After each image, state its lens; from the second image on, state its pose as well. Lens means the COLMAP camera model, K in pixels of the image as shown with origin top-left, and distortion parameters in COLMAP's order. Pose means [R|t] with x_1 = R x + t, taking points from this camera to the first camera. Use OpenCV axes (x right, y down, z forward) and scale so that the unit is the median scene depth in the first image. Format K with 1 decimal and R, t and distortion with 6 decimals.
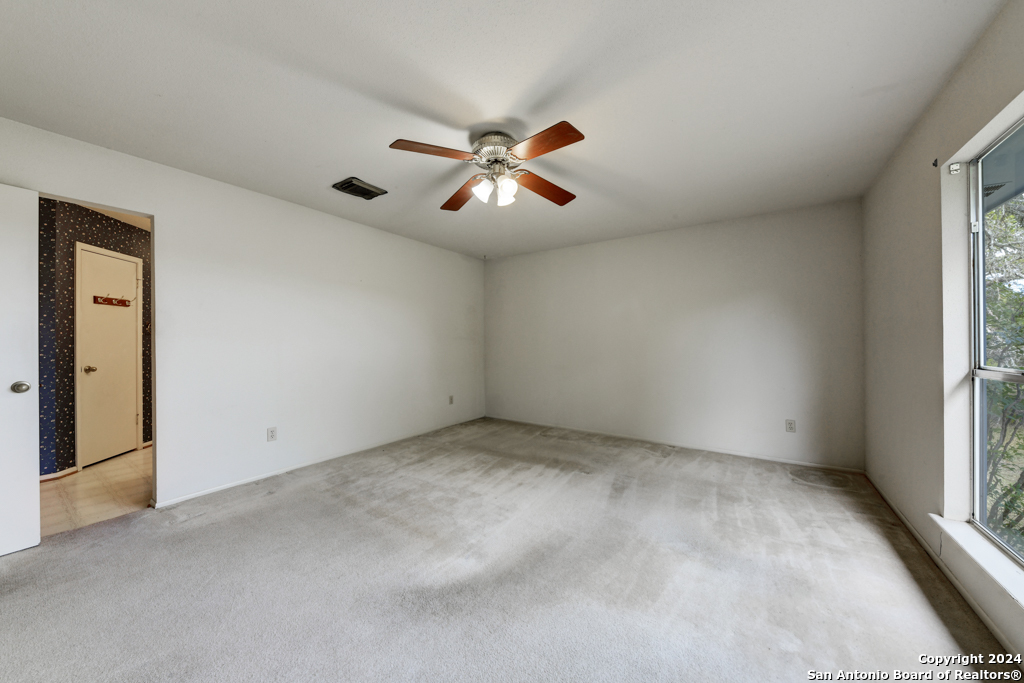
lens RADIAL K [[357.1, 0, 510.5], [0, 357.1, 340.7], [0, 0, 1]] dist [0.010423, -0.000224]
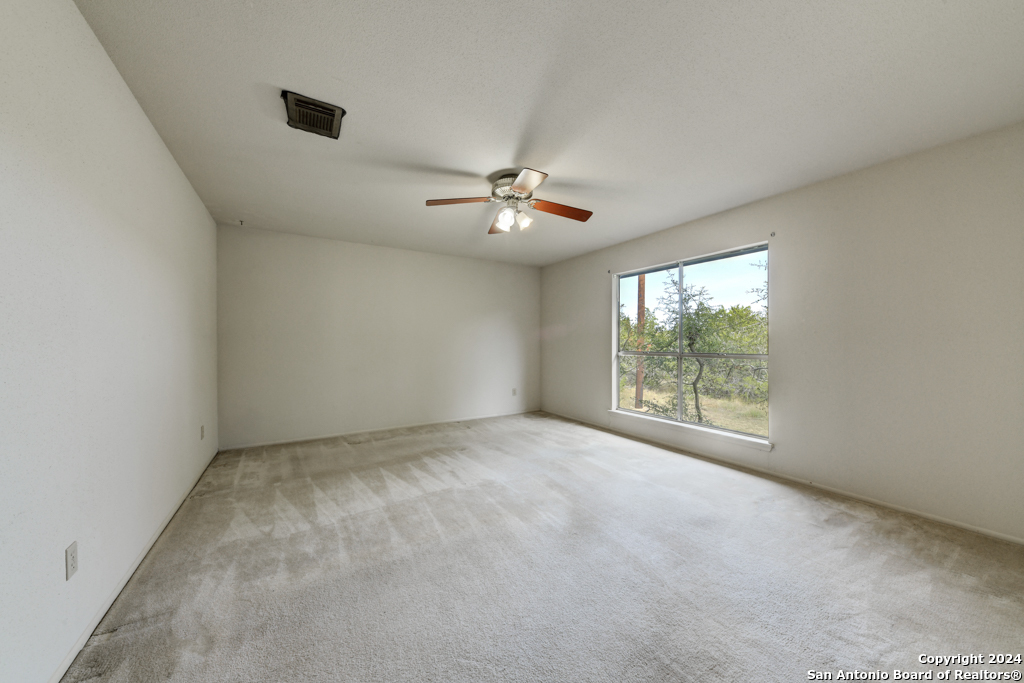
lens RADIAL K [[357.1, 0, 510.5], [0, 357.1, 340.7], [0, 0, 1]] dist [0.010423, -0.000224]
pose [[0.411559, 0.000595, 0.911383, -0.918806], [-0.004730, 0.999988, 0.001483, -0.013497], [-0.911371, -0.004921, 0.411557, 0.368213]]
